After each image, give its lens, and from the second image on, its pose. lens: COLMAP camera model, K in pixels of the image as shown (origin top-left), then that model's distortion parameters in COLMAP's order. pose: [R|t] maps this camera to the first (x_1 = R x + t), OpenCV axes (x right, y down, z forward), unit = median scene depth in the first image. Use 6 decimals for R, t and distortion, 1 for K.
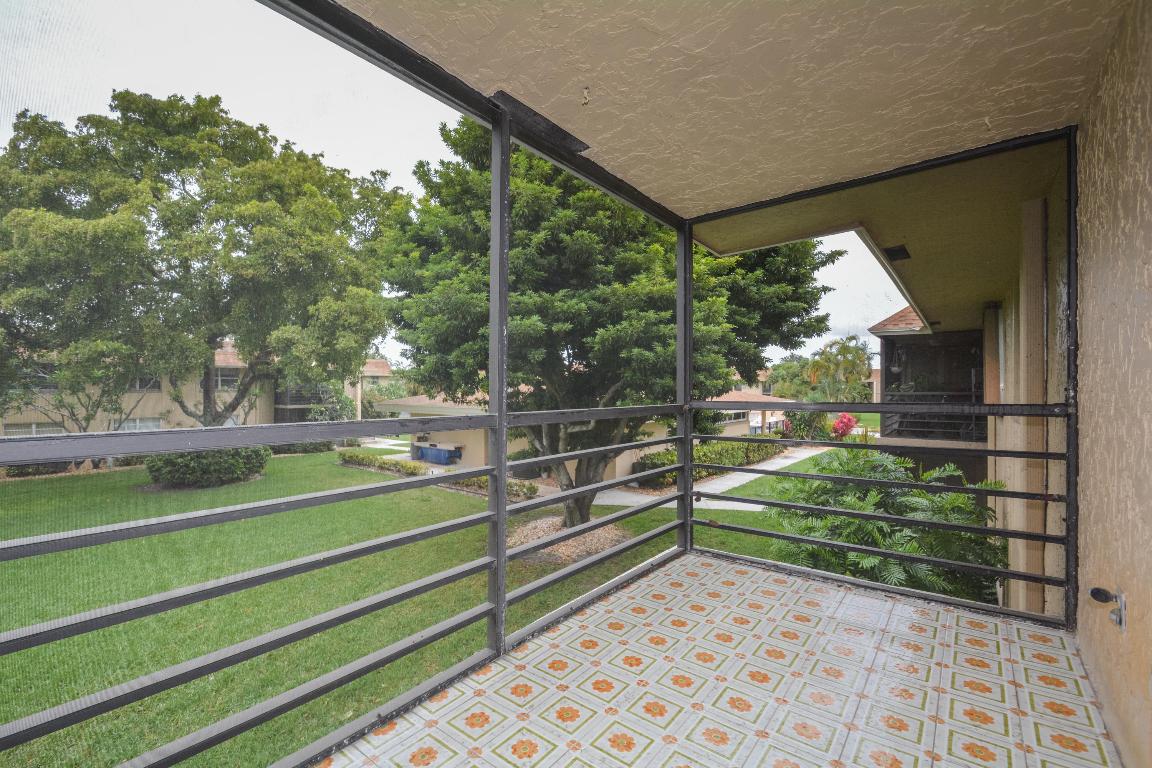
lens RADIAL K [[503.4, 0, 574.2], [0, 503.4, 400.7], [0, 0, 1]] dist [0.033237, -0.012871]
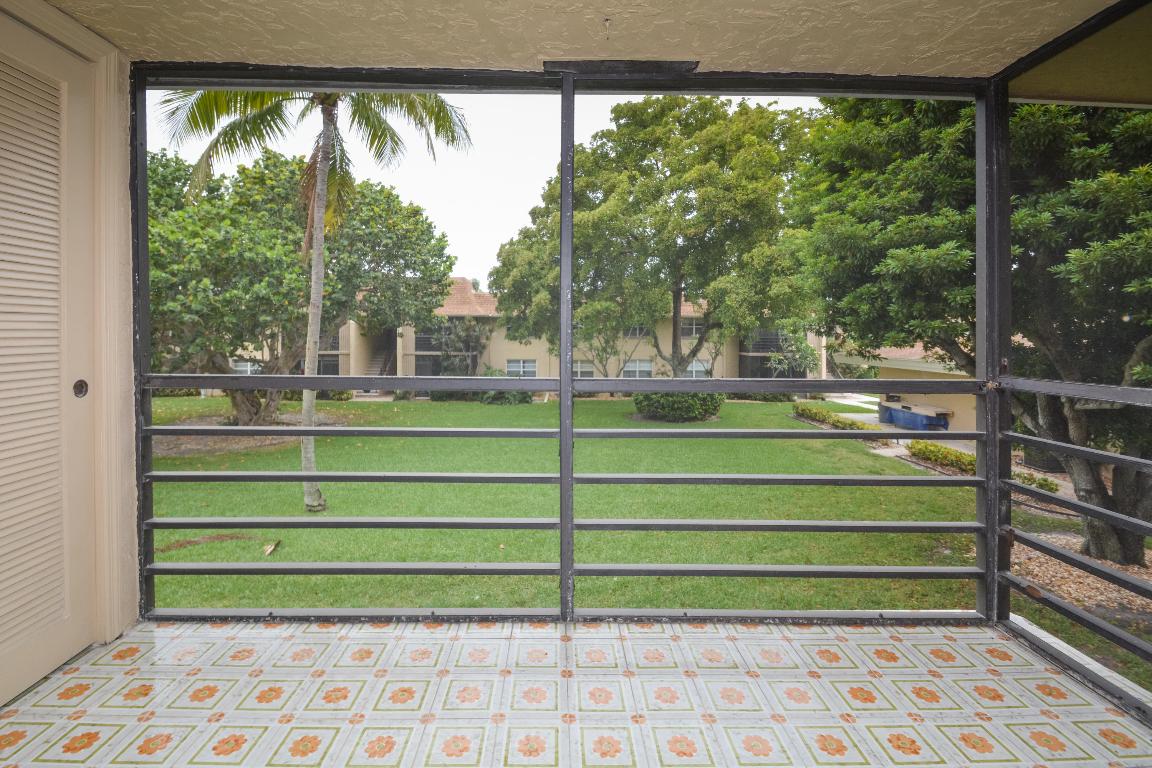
lens RADIAL K [[540.2, 0, 557.8], [0, 540.2, 349.3], [0, 0, 1]] dist [0.000963, -0.012159]
pose [[0.624827, 0.025884, -0.780334, 0.093795], [-0.024797, 0.999604, 0.013303, -0.006413], [0.780369, 0.011038, 0.625222, 0.045392]]
